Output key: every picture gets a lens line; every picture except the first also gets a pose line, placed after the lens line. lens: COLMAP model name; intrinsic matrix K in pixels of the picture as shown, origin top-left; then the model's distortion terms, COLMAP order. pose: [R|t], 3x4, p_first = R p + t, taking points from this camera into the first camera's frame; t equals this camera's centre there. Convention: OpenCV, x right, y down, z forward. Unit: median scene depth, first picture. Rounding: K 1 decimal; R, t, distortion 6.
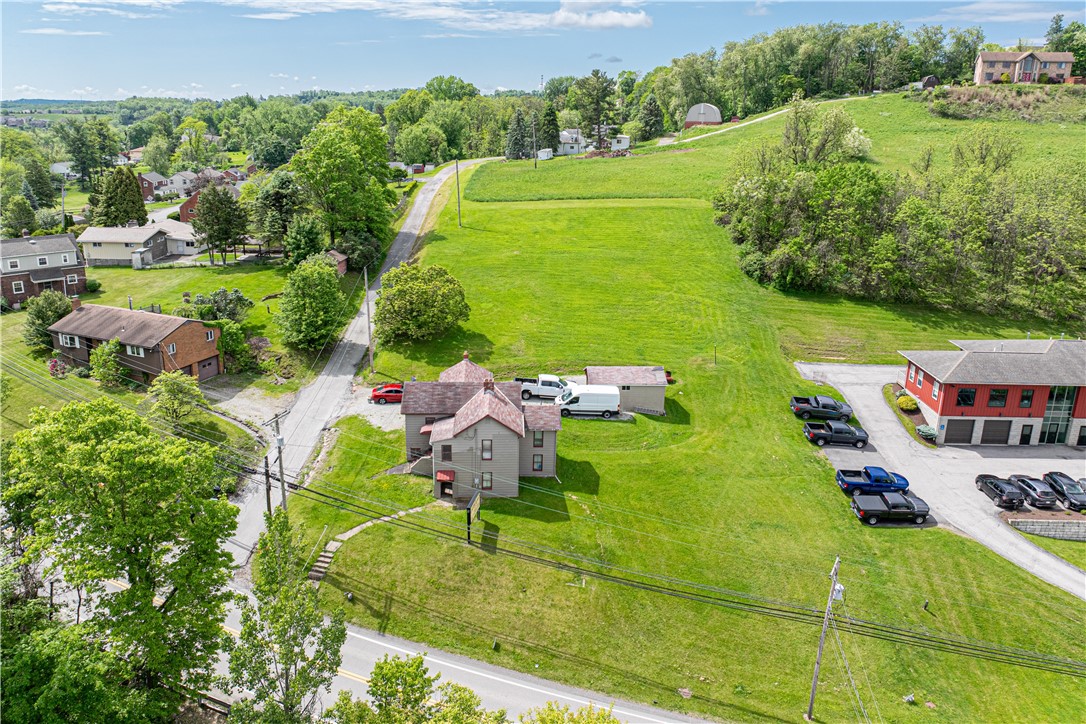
lens RADIAL K [[763.1, 0, 543.2], [0, 763.1, 306.3], [0, 0, 1]] dist [-0.033493, 0.000719]
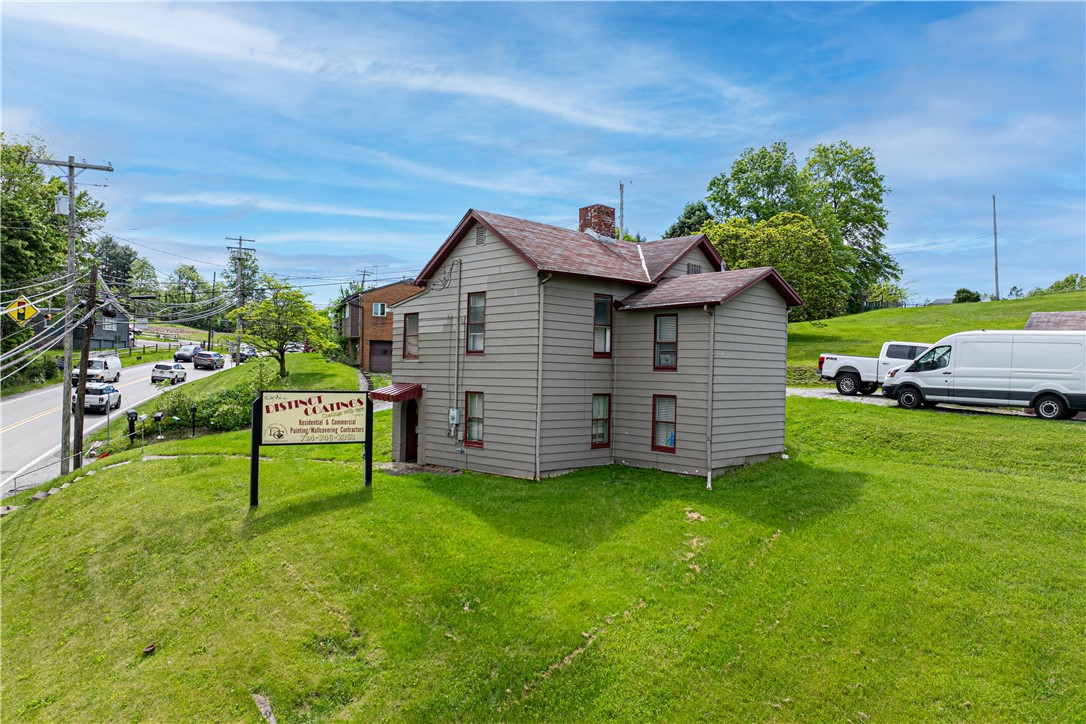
lens RADIAL K [[760.3, 0, 543.0], [0, 760.3, 362.0], [0, 0, 1]] dist [-0.032589, -0.000656]
pose [[0.658418, -0.023292, -0.752292, 0.139202], [-0.190208, 0.961928, -0.196256, 0.175542], [0.728221, 0.272310, 0.628920, 0.523780]]
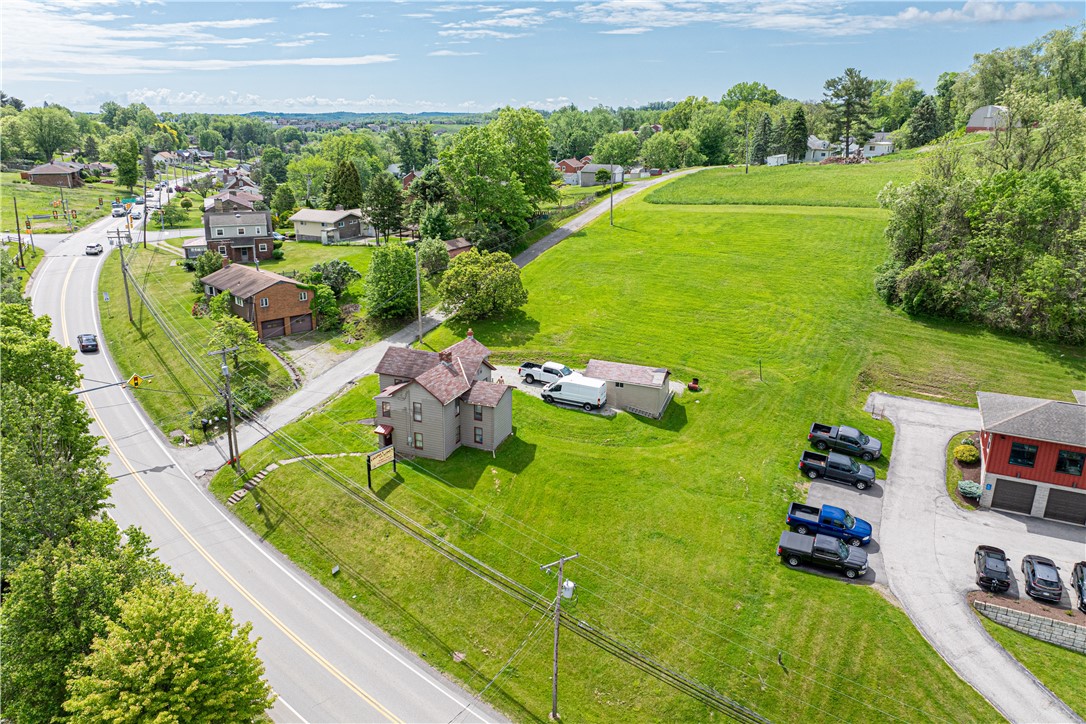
lens RADIAL K [[764.2, 0, 542.8], [0, 764.2, 342.2], [0, 0, 1]] dist [-0.037052, -0.001416]
pose [[0.902507, 0.111432, -0.416009, 0.345781], [-0.099180, 0.993760, 0.051024, 0.010057], [0.419099, -0.004790, 0.907928, 0.055110]]
